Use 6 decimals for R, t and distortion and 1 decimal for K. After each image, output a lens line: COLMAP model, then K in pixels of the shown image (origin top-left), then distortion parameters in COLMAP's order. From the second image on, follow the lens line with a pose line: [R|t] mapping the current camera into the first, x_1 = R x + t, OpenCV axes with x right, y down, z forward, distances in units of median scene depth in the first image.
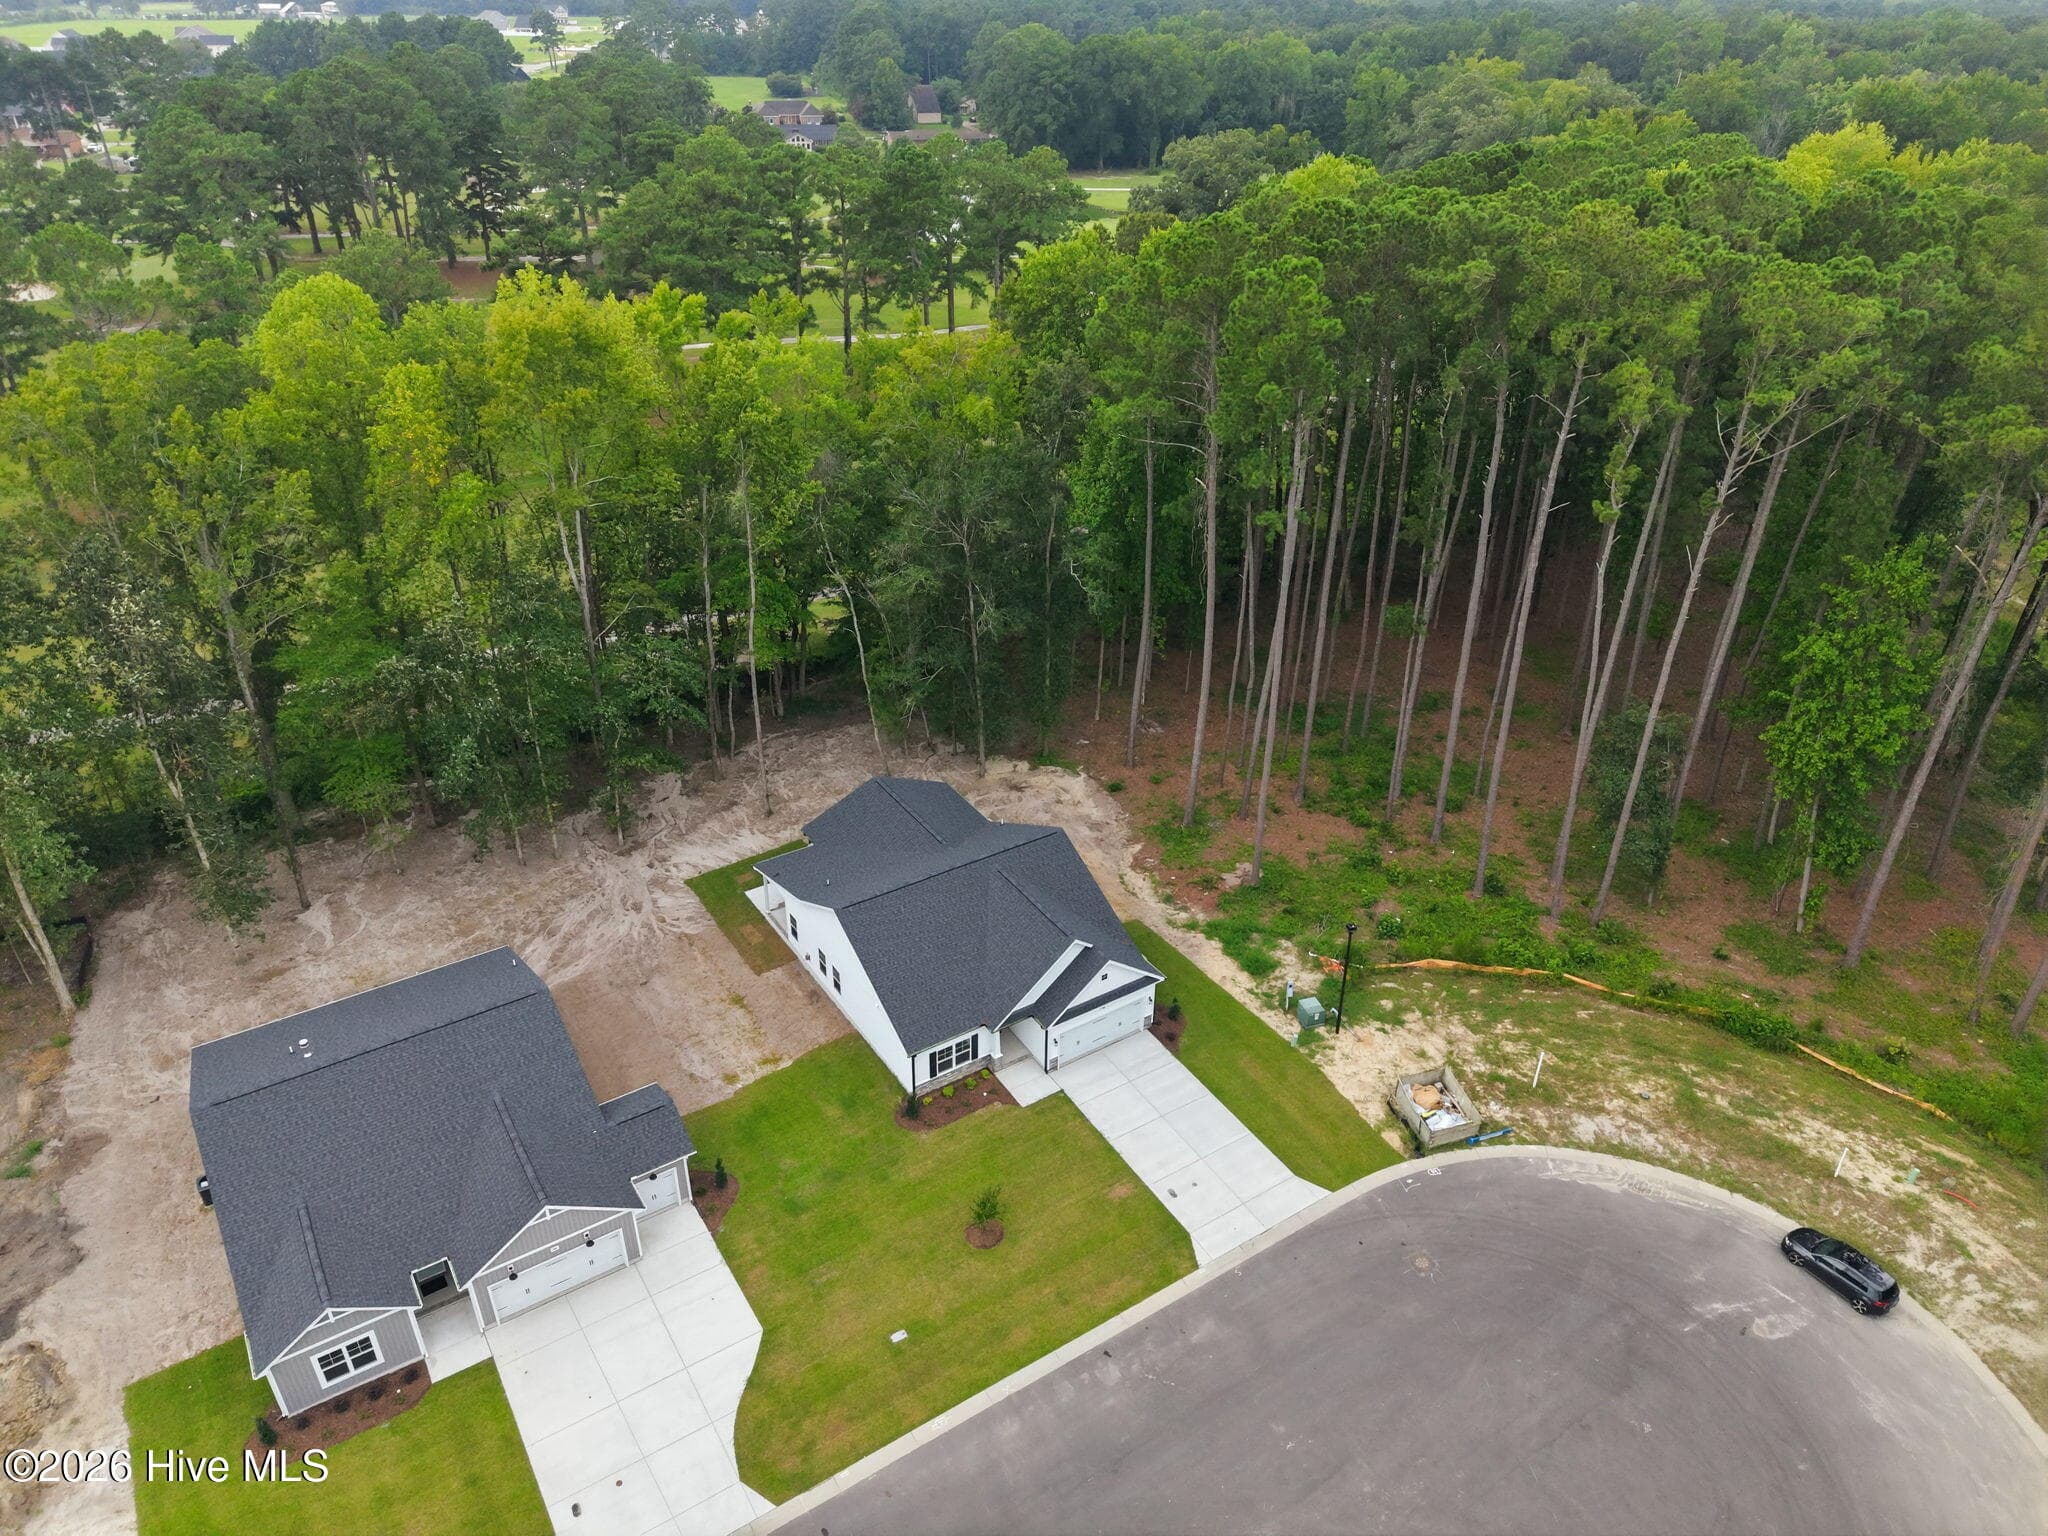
lens RADIAL K [[1377.0, 0, 1026.1], [0, 1377.0, 775.6], [0, 0, 1]] dist [0.015509, -0.005062]
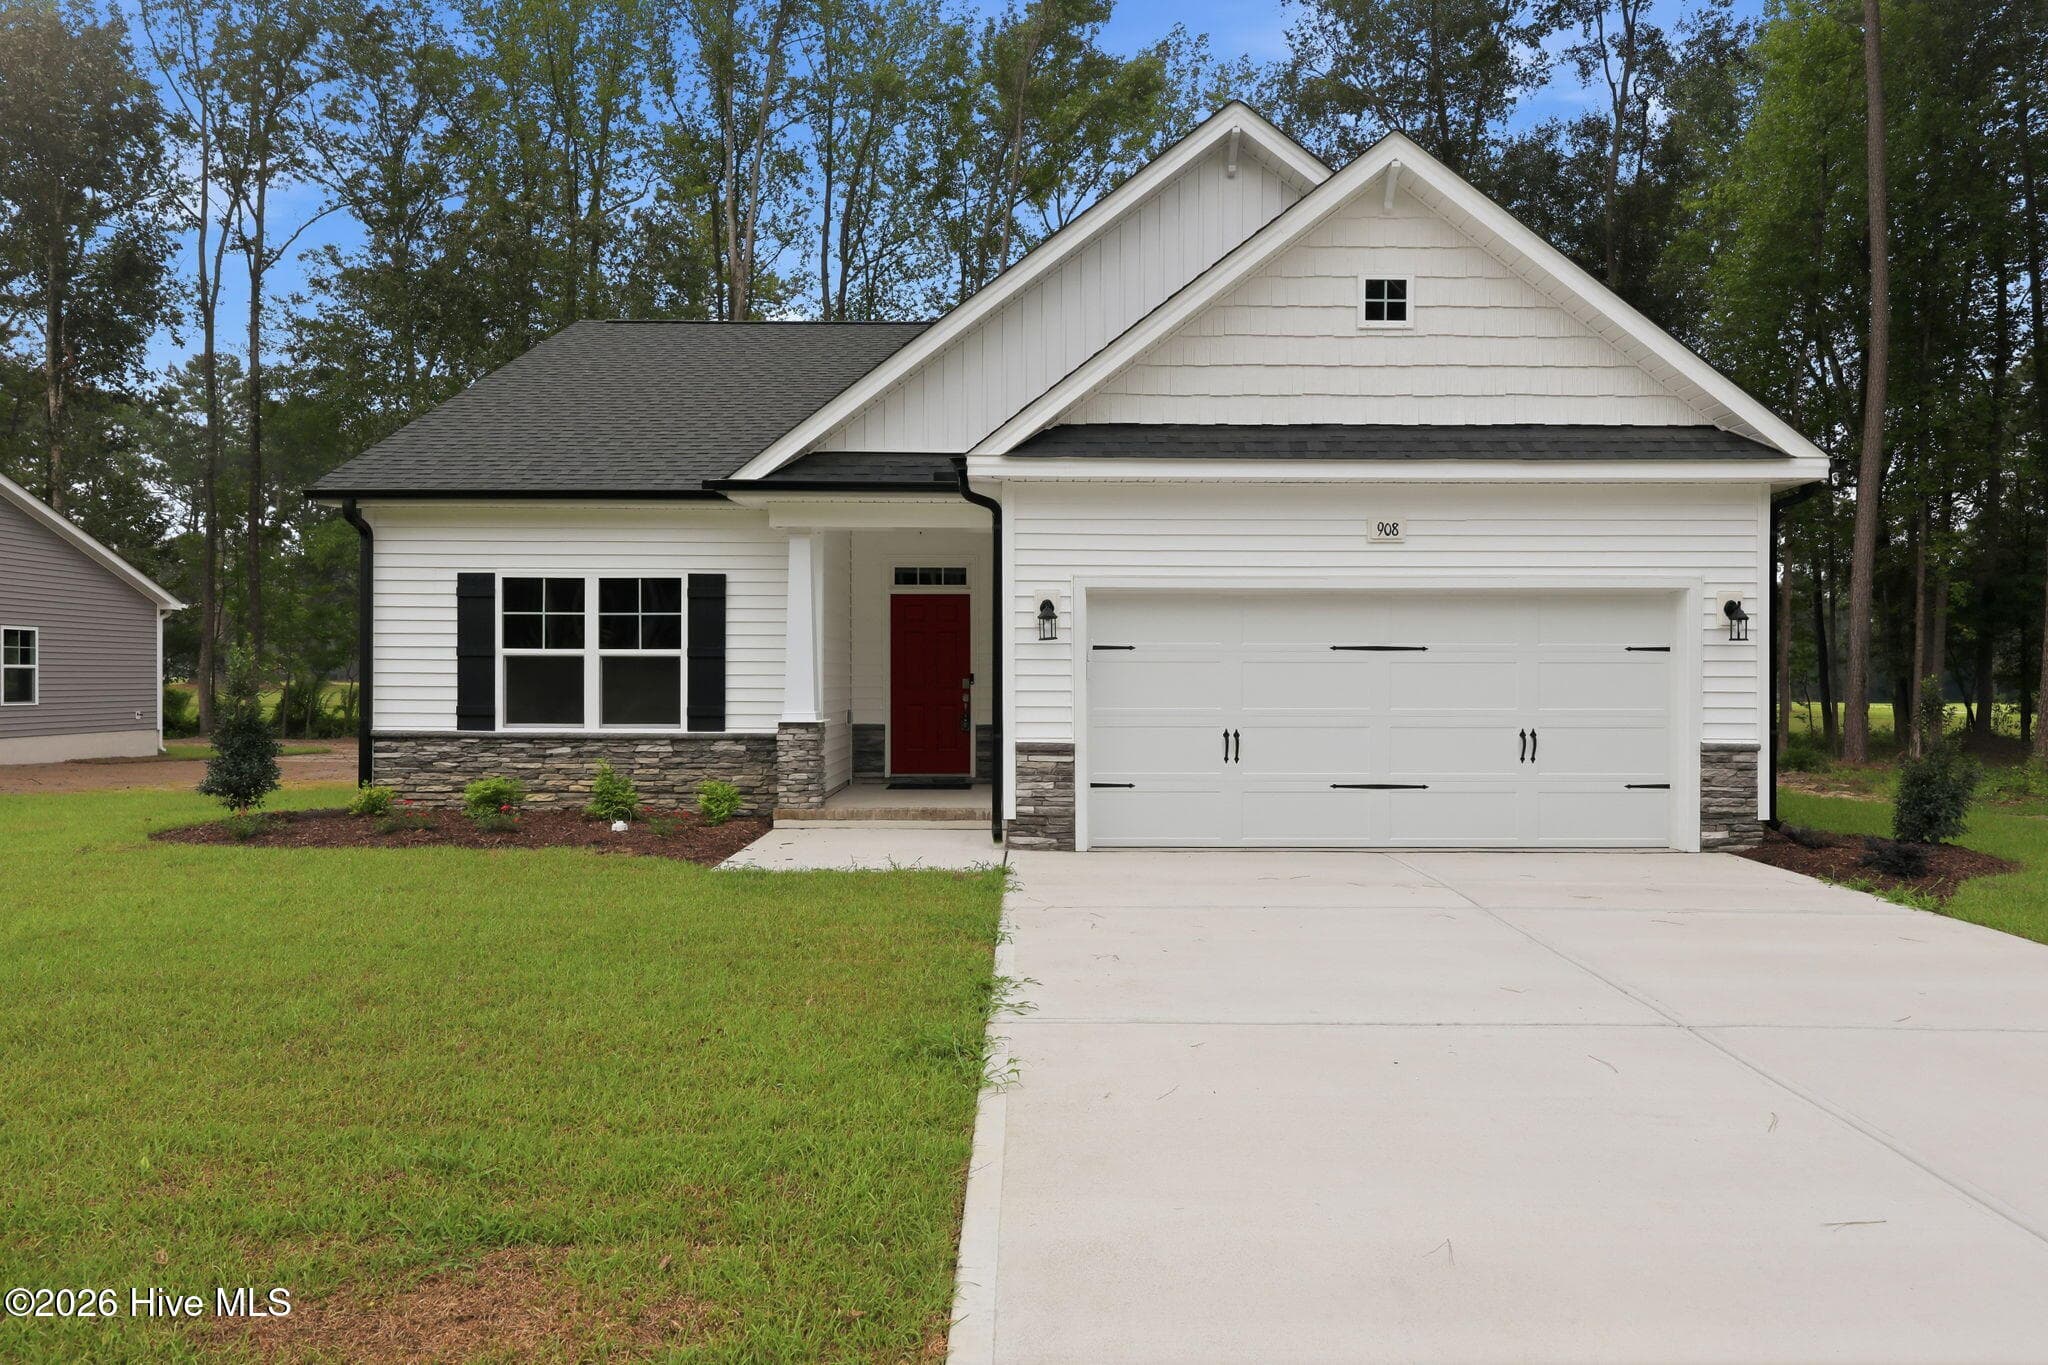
lens RADIAL K [[1279.8, 0, 1023.3], [0, 1279.8, 682.0], [0, 0, 1]] dist [-0.001051, 0.006251]
pose [[0.837684, -0.012656, -0.546009, 0.106621], [-0.277079, 0.851674, -0.444835, 0.273839], [0.470651, 0.523919, 0.709927, 0.891678]]
